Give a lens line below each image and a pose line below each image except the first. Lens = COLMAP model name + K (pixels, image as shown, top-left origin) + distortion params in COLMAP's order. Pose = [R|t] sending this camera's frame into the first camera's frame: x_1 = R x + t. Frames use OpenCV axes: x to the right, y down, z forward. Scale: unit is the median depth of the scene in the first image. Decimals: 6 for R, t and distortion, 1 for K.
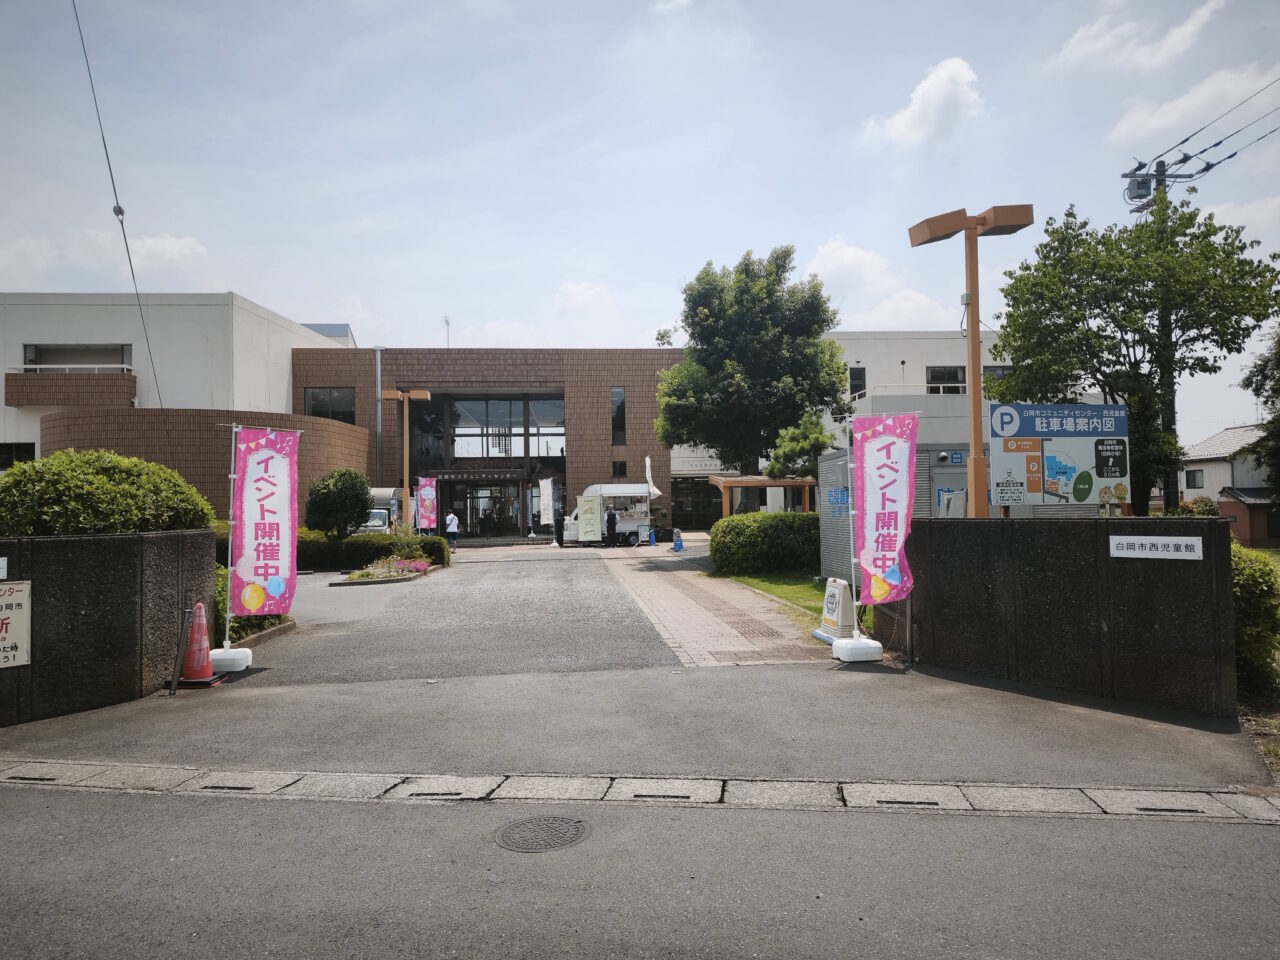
lens RADIAL K [[862.4, 0, 643.2], [0, 862.4, 477.3], [0, 0, 1]] dist [0.040389, -0.049827]
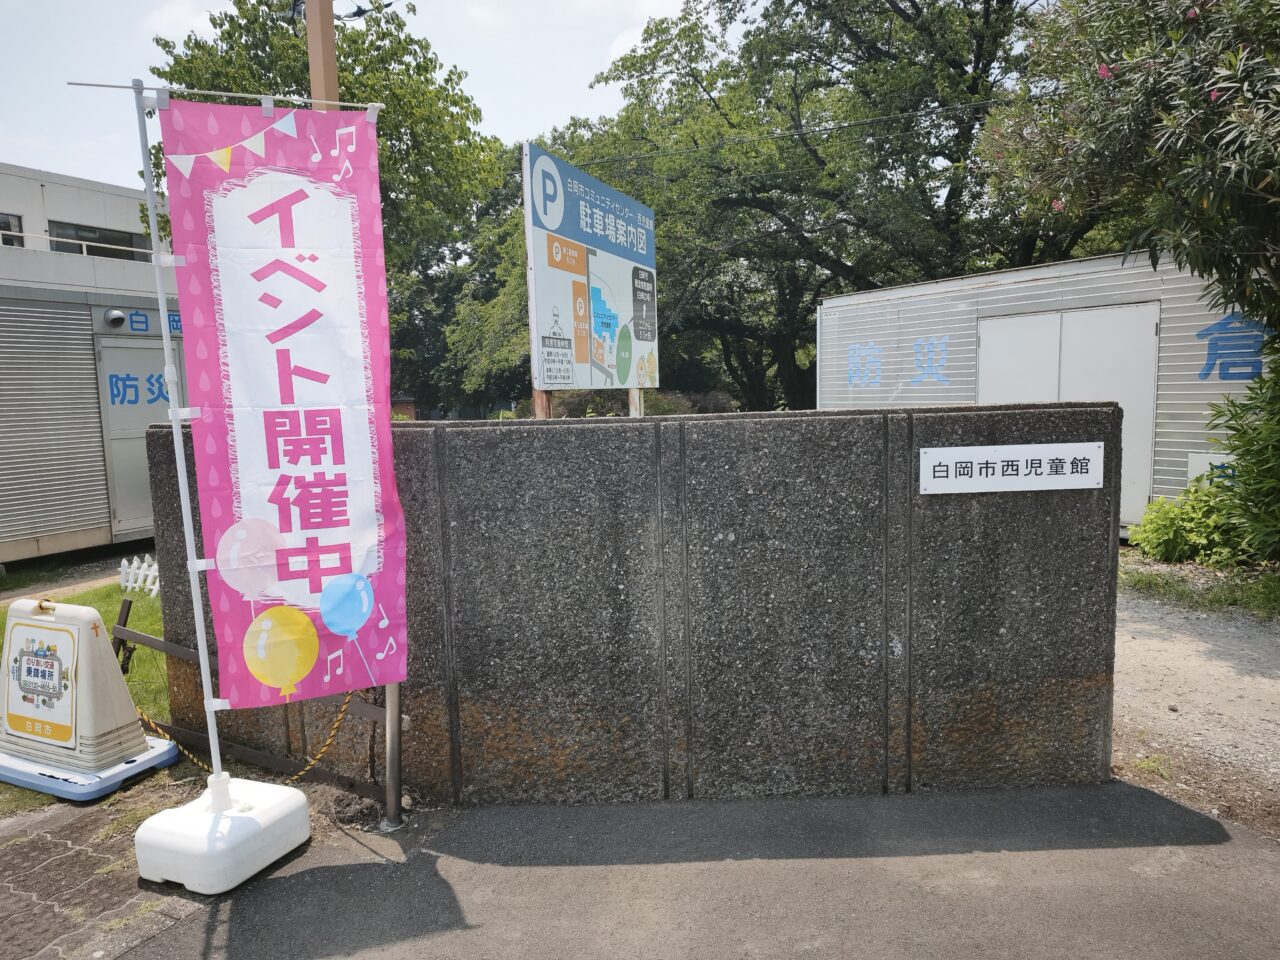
lens RADIAL K [[862.4, 0, 646.2], [0, 862.4, 484.7], [0, 0, 1]] dist [0.040389, -0.049827]
pose [[0.530922, -0.090318, 0.842594, 0.067290], [-0.011721, 0.993426, 0.113870, 0.029709], [-0.847340, -0.070332, 0.526373, 0.715502]]
